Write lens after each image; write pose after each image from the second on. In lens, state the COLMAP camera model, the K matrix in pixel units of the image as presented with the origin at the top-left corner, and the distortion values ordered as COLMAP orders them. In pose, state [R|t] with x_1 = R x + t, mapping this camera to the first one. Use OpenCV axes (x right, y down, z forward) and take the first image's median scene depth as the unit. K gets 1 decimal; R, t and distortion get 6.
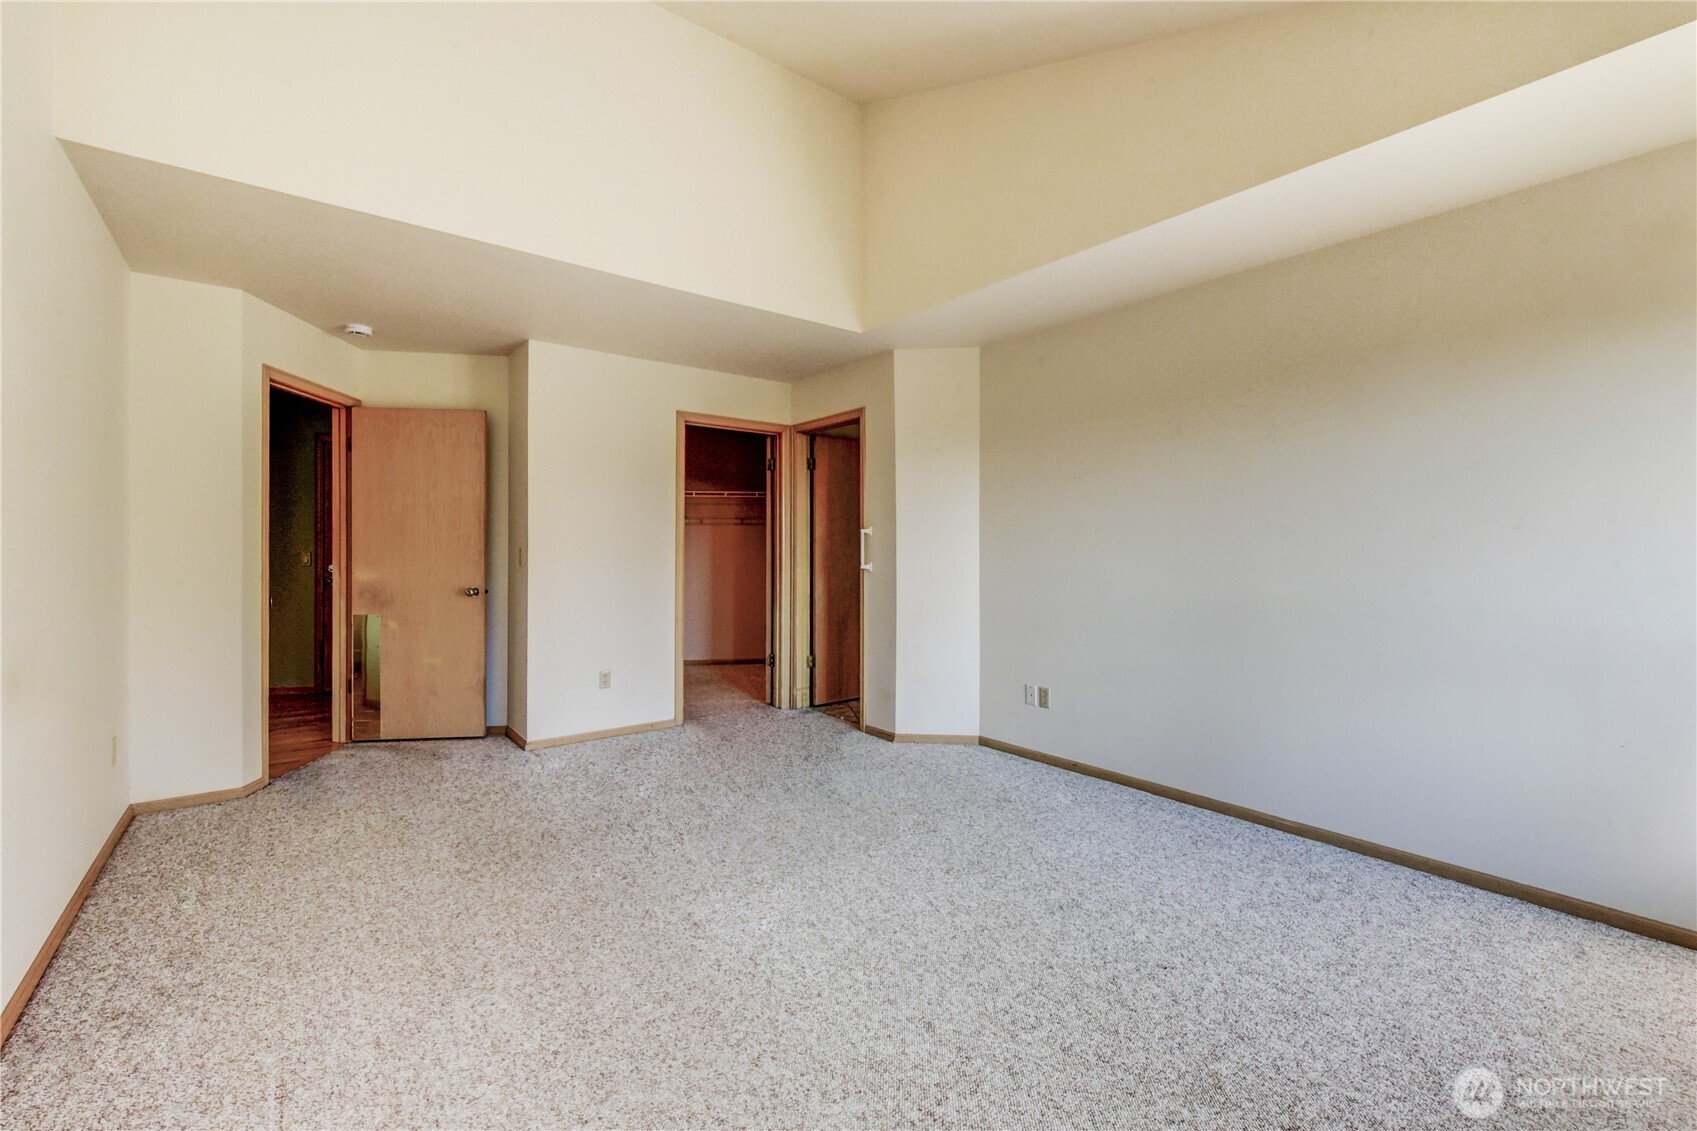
lens RADIAL K [[696.6, 0, 845.9], [0, 696.6, 550.3], [0, 0, 1]] dist [0.004048, 0.000440]
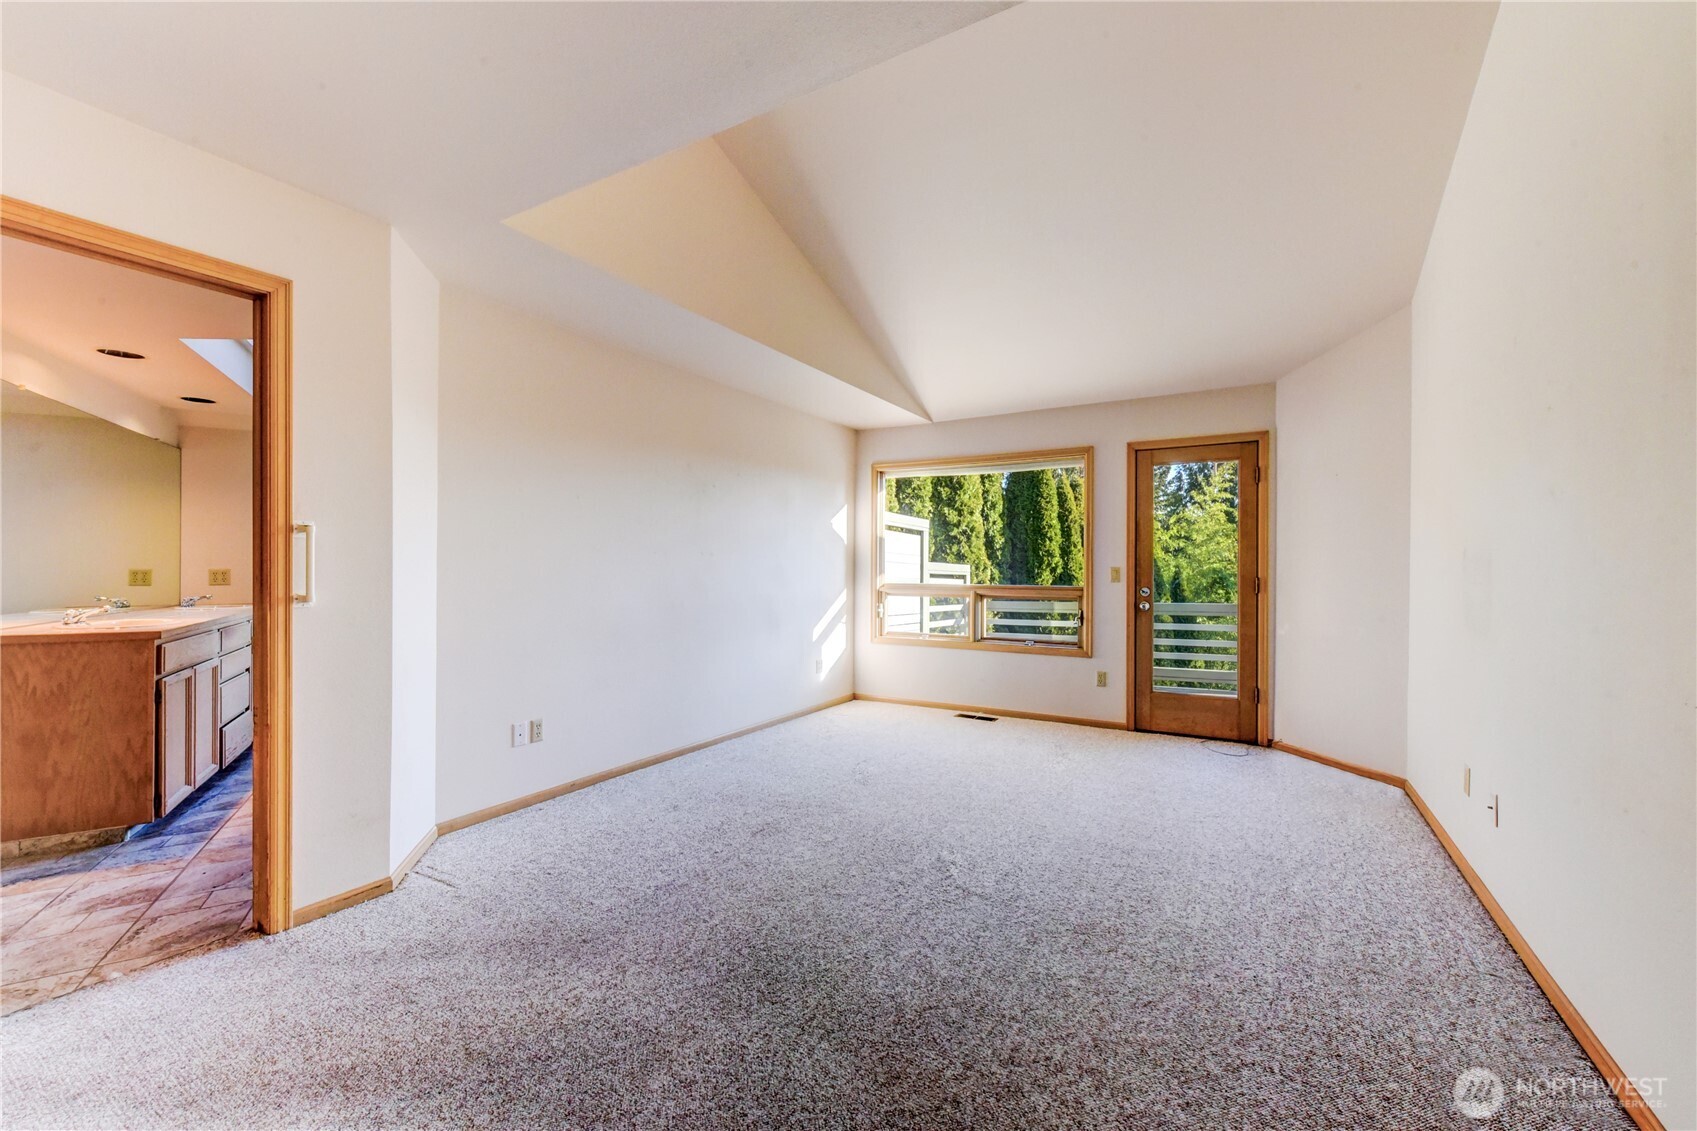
lens RADIAL K [[711.5, 0, 846.0], [0, 711.5, 568.5], [0, 0, 1]] dist [0.002479, 0.000136]
pose [[-0.372363, -0.005915, 0.928068, -0.768387], [0.000168, 0.999979, 0.006441, -0.003143], [-0.928087, 0.002555, -0.372355, 1.049712]]
